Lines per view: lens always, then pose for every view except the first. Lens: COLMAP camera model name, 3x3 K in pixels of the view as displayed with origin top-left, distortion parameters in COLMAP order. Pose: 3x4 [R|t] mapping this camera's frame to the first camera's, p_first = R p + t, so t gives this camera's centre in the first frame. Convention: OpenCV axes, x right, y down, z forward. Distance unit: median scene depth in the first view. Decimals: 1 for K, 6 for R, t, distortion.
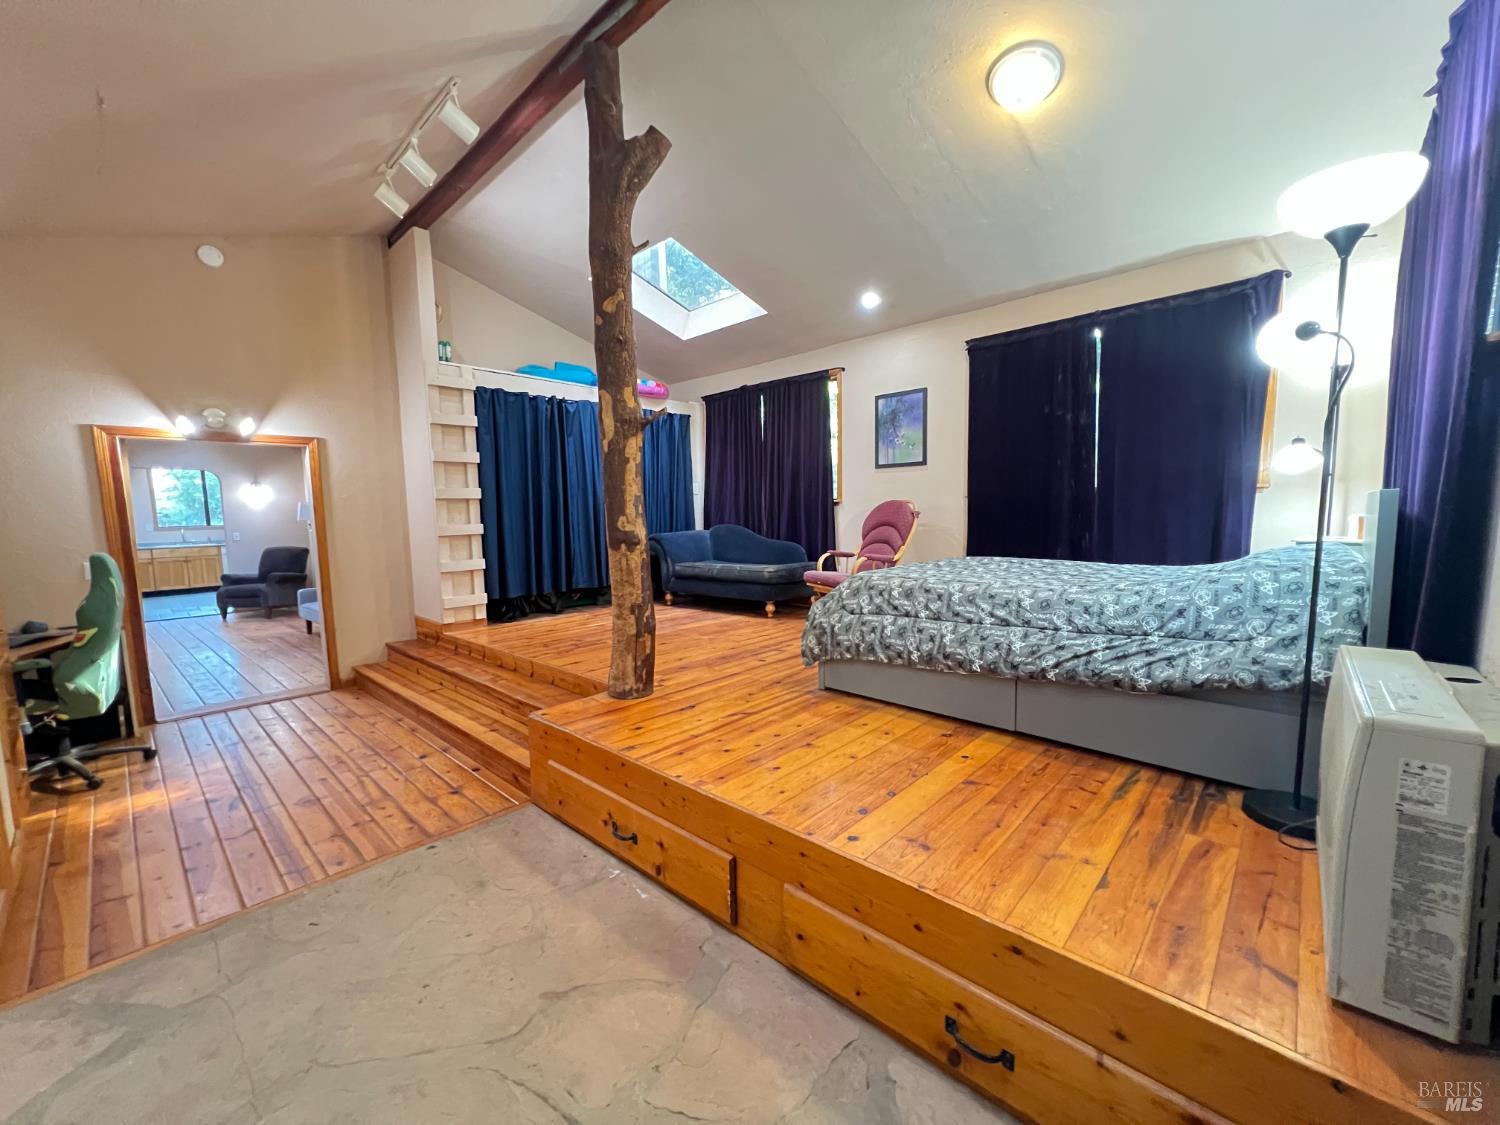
lens RADIAL K [[602.2, 0, 749.7], [0, 602.2, 562.9], [0, 0, 1]] dist [-0.003431, 0.001000]
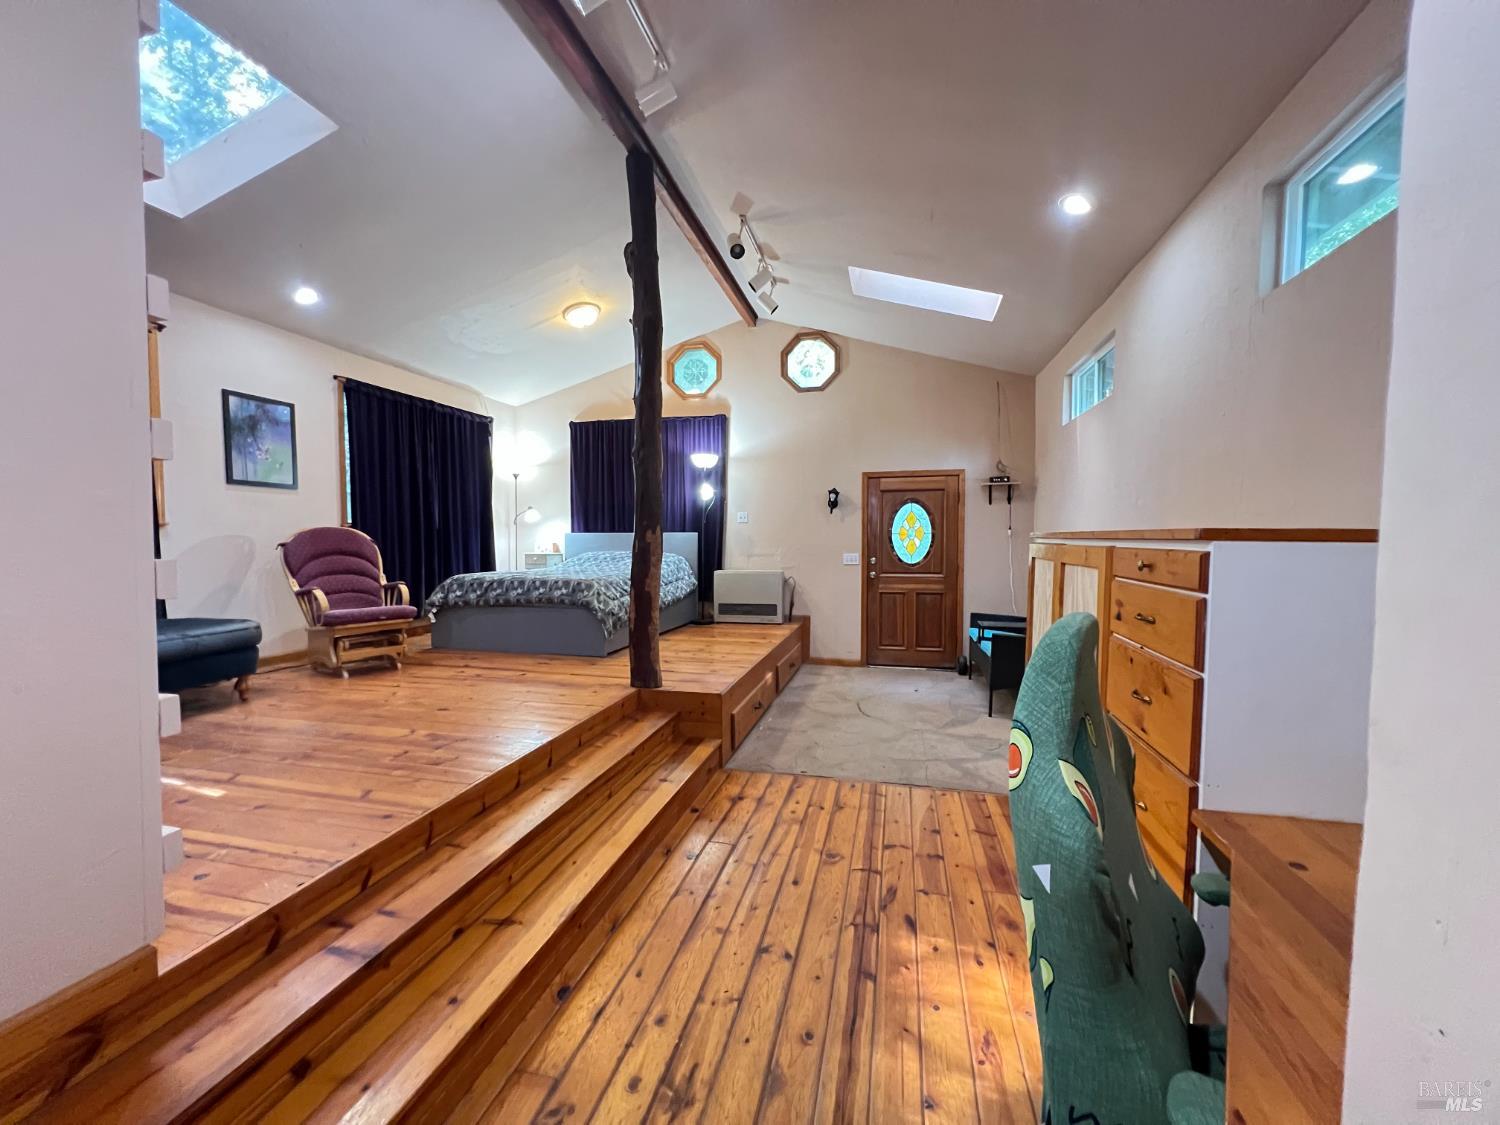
lens RADIAL K [[602.2, 0, 753.5], [0, 602.2, 565.0], [0, 0, 1]] dist [-0.003431, 0.001000]
pose [[-0.490462, -0.018828, 0.871259, -1.202773], [0.088095, 0.993574, 0.071063, -0.076477], [-0.866999, 0.111607, -0.485651, 1.238206]]
